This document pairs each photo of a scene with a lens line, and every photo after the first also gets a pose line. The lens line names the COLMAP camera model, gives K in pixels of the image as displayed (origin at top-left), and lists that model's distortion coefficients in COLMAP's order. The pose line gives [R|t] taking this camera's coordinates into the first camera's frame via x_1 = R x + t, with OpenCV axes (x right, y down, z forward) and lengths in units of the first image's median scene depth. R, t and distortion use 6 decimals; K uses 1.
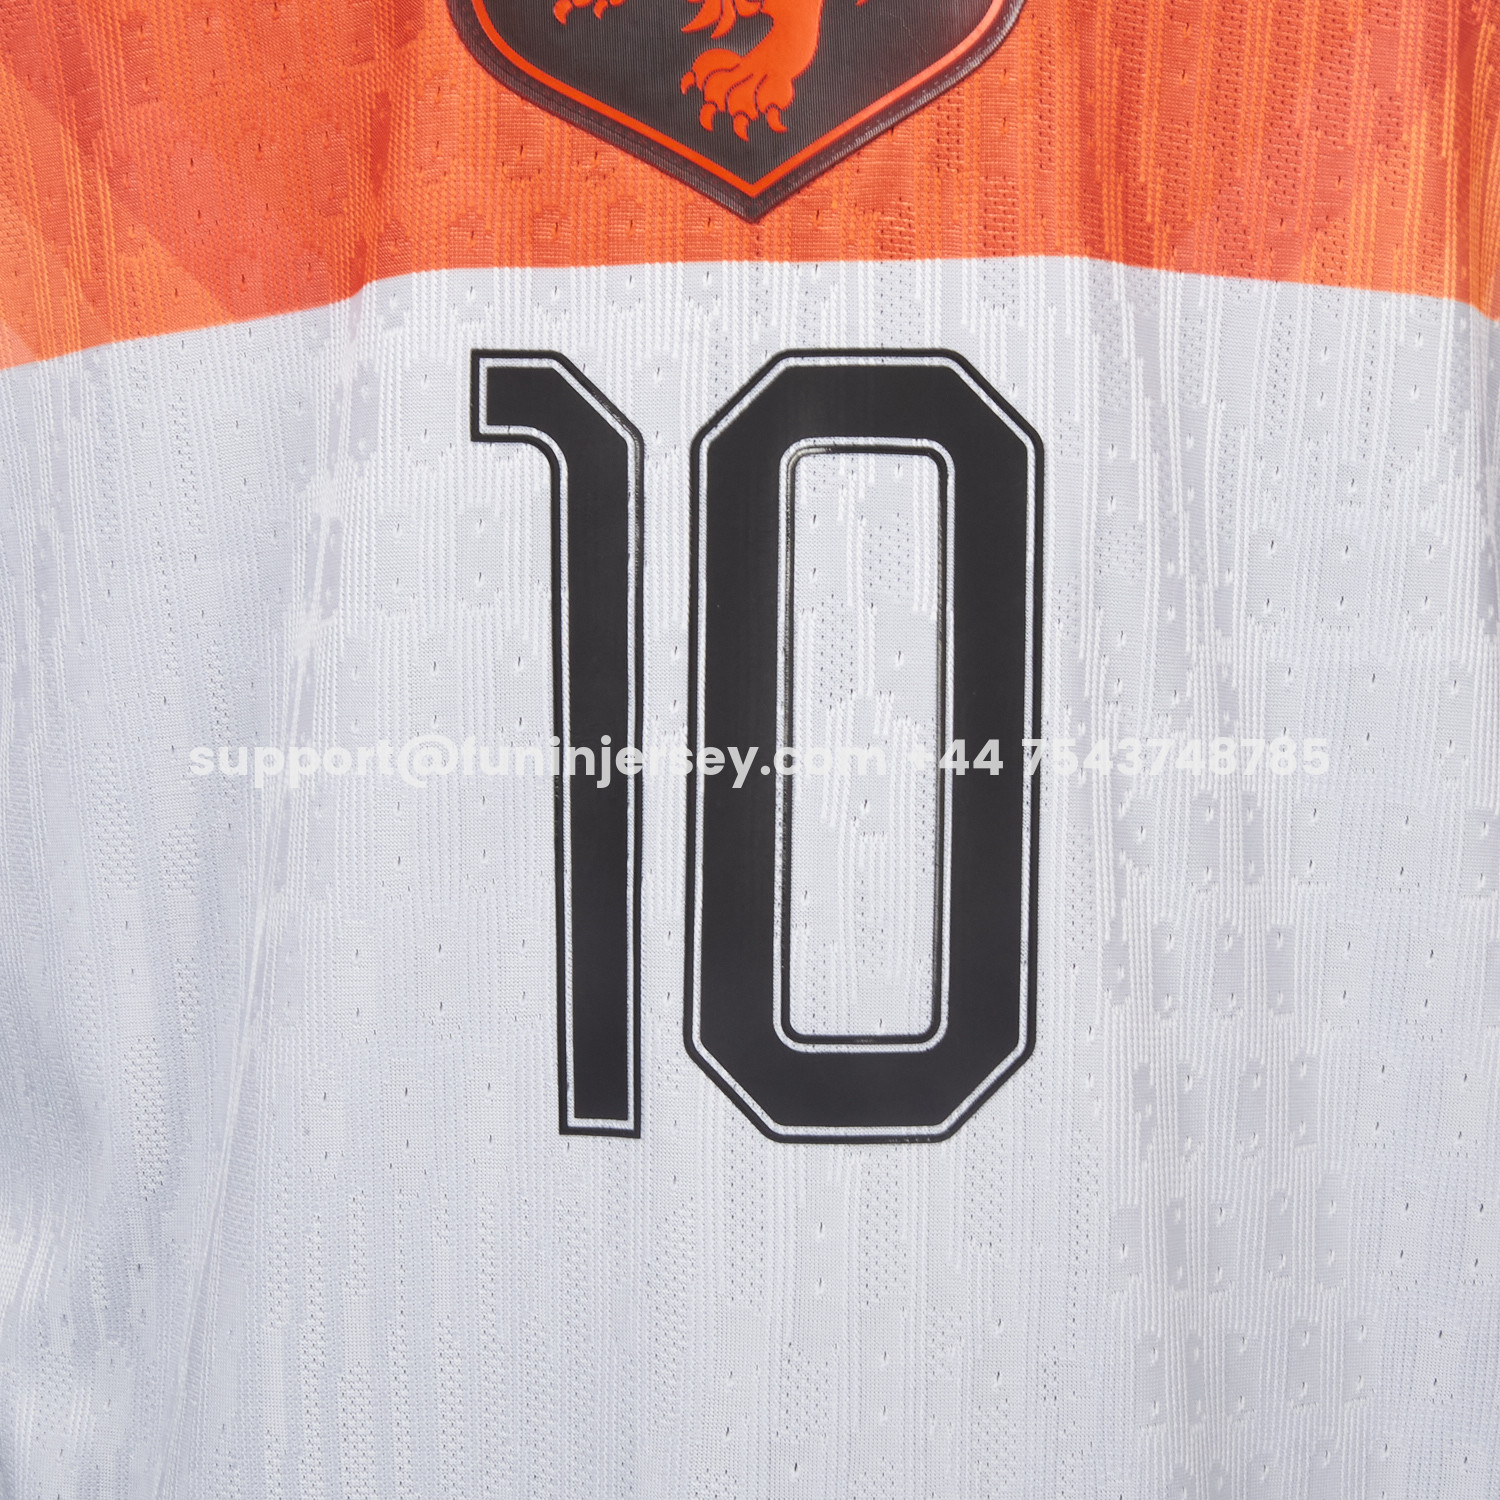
lens RADIAL K [[3909.7, 0, 750.0], [0, 3909.7, 750.0], [0, 0, 1]] dist [-0.383896, -0.158641]
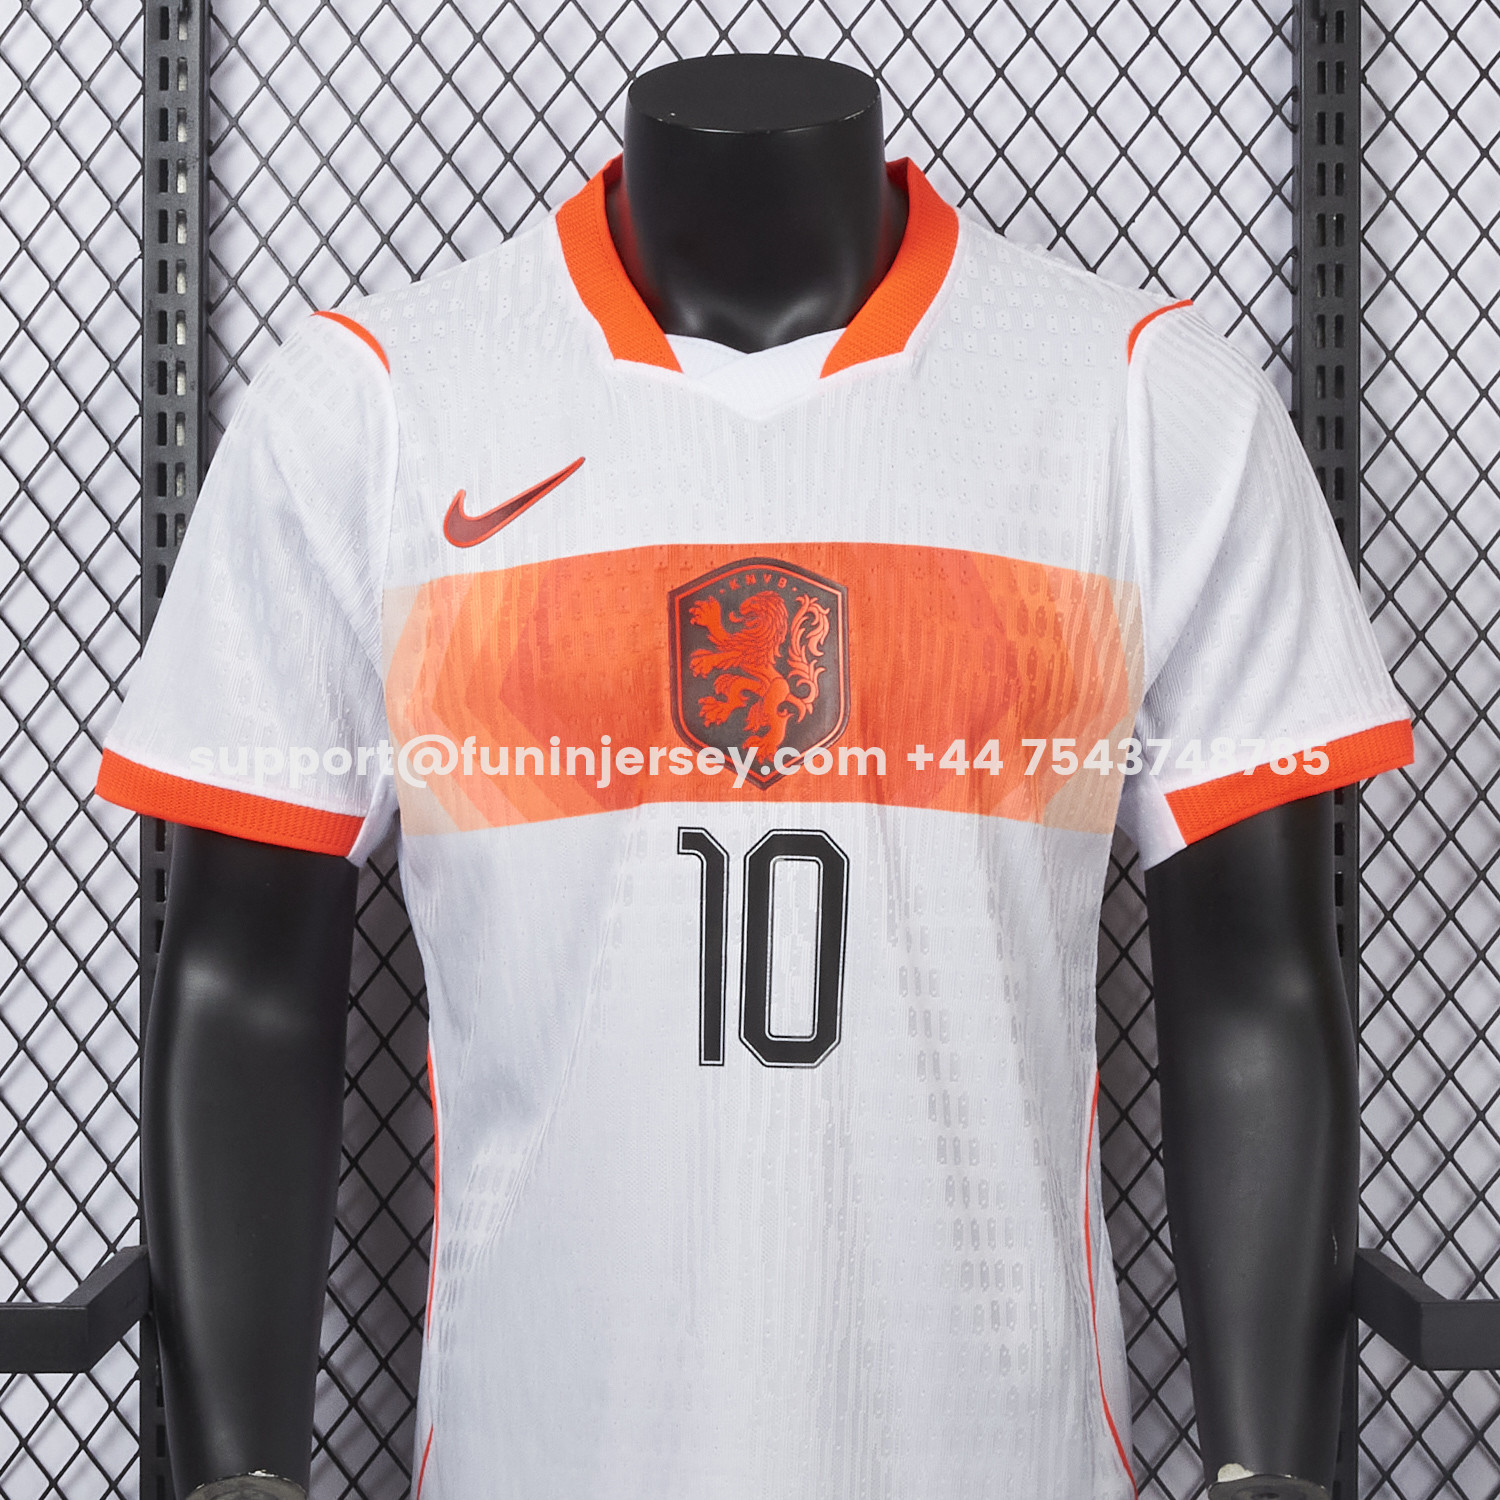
lens RADIAL K [[3909.7, 0, 750.0], [0, 3909.7, 750.0], [0, 0, 1]] dist [-0.383896, -0.158641]
pose [[0.999775, 0.019056, -0.009328, 0.019511], [-0.019868, 0.995139, -0.096458, 0.150926], [0.007445, 0.096621, 0.995293, -2.301568]]
